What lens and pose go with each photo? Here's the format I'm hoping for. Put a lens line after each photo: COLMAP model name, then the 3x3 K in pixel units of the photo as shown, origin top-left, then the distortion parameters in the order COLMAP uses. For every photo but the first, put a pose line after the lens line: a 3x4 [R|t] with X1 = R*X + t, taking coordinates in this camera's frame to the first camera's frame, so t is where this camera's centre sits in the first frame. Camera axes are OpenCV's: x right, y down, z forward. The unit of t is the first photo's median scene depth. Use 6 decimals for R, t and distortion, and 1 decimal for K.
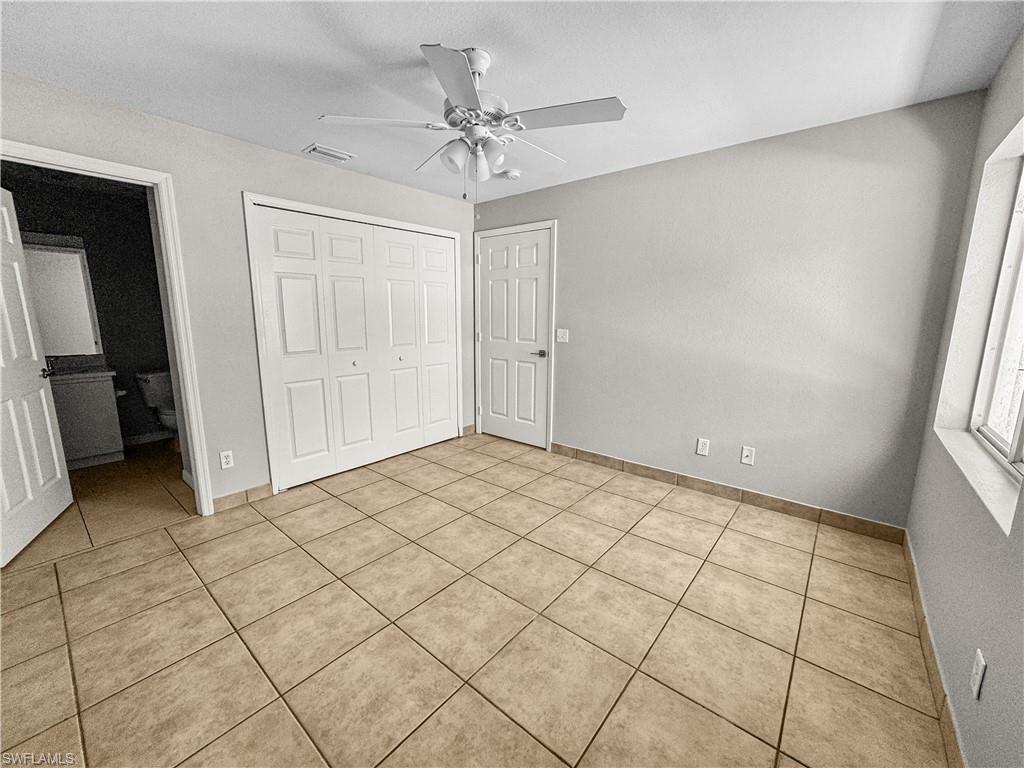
lens RADIAL K [[415.4, 0, 512.0], [0, 415.4, 384.0], [0, 0, 1]] dist [-0.041202, 0.017999]
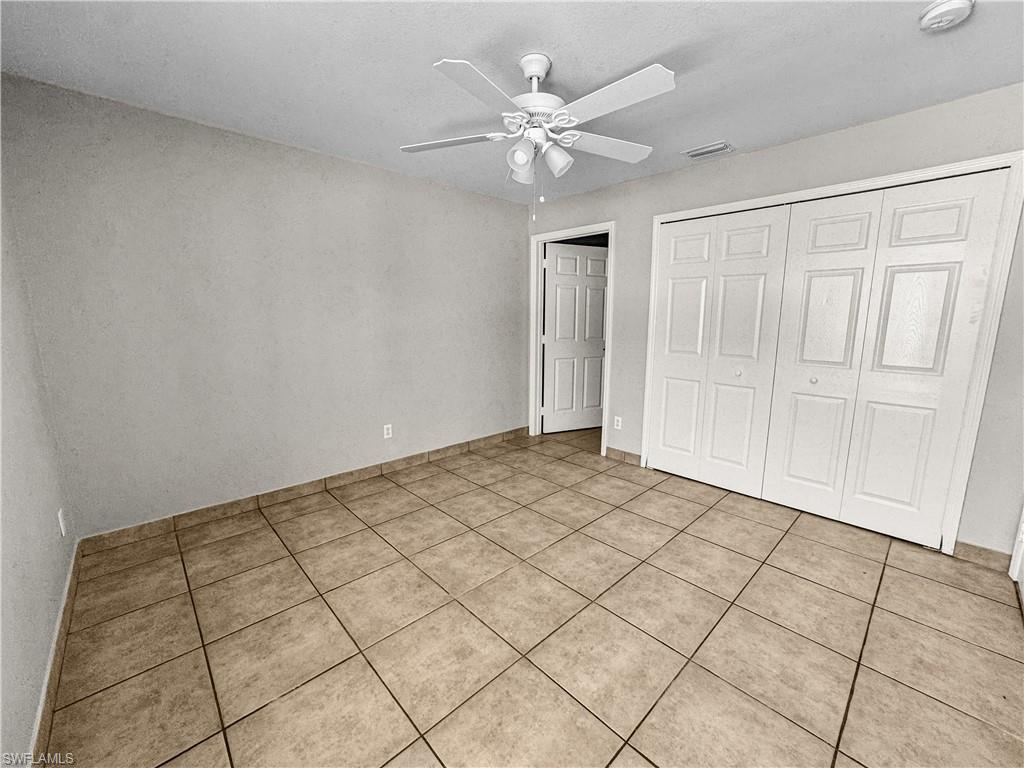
lens RADIAL K [[415.4, 0, 512.0], [0, 415.4, 384.0], [0, 0, 1]] dist [-0.041202, 0.017999]
pose [[-0.123444, 0.160393, -0.979304, 0.691890], [-0.173737, 0.968116, 0.180461, -0.131011], [0.977025, 0.192418, -0.091642, 0.790351]]
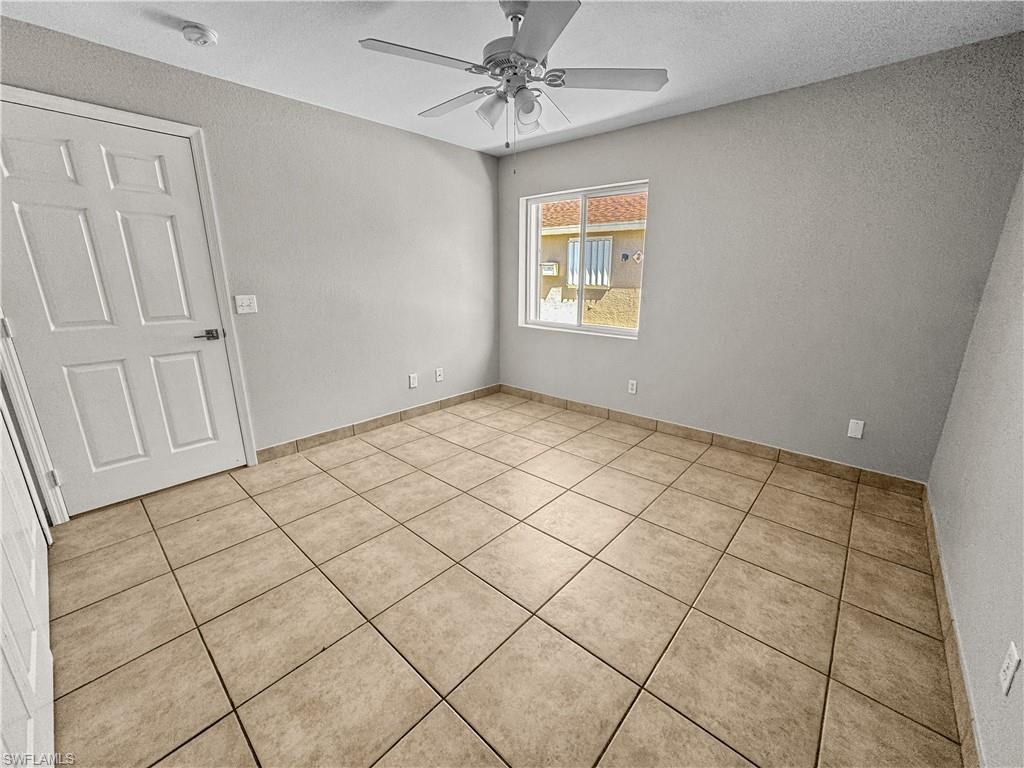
lens RADIAL K [[415.4, 0, 512.0], [0, 415.4, 384.0], [0, 0, 1]] dist [-0.041202, 0.017999]
pose [[0.035060, -0.266990, 0.963061, -0.837418], [0.171596, 0.950951, 0.257385, -0.123543], [-0.984543, 0.156233, 0.079154, 0.713083]]
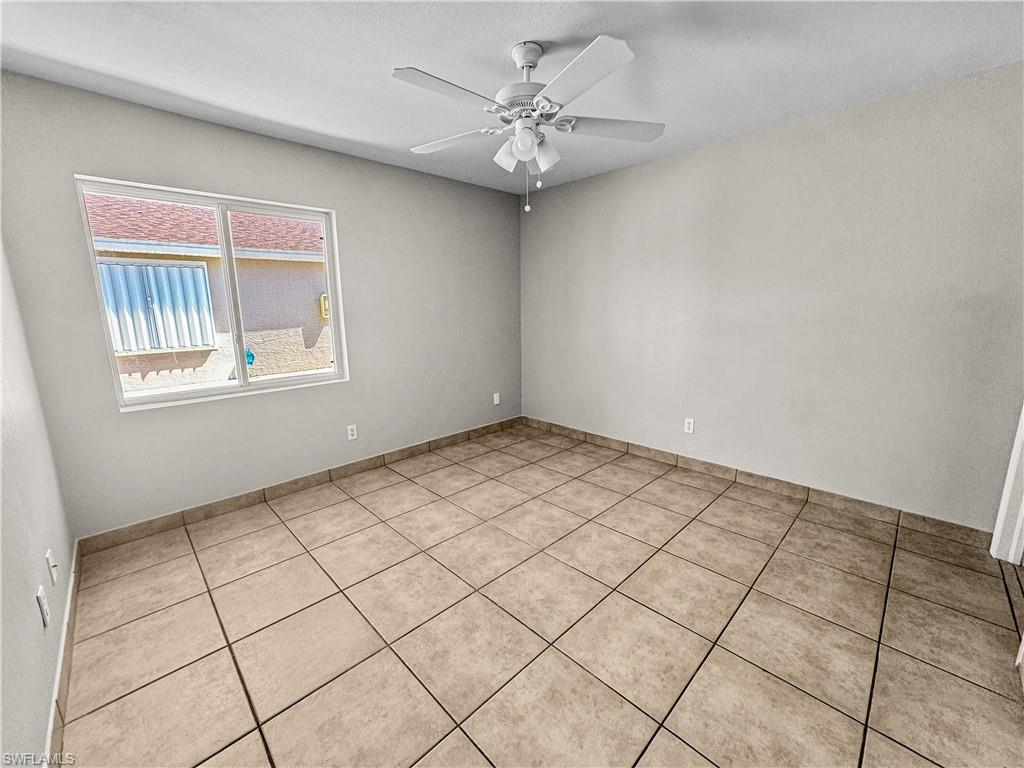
lens RADIAL K [[415.4, 0, 512.0], [0, 415.4, 384.0], [0, 0, 1]] dist [-0.041202, 0.017999]
pose [[-0.994621, -0.011288, 0.102966, -0.109954], [0.026224, 0.934222, 0.355728, -0.258604], [-0.100209, 0.356514, -0.928900, 1.485028]]
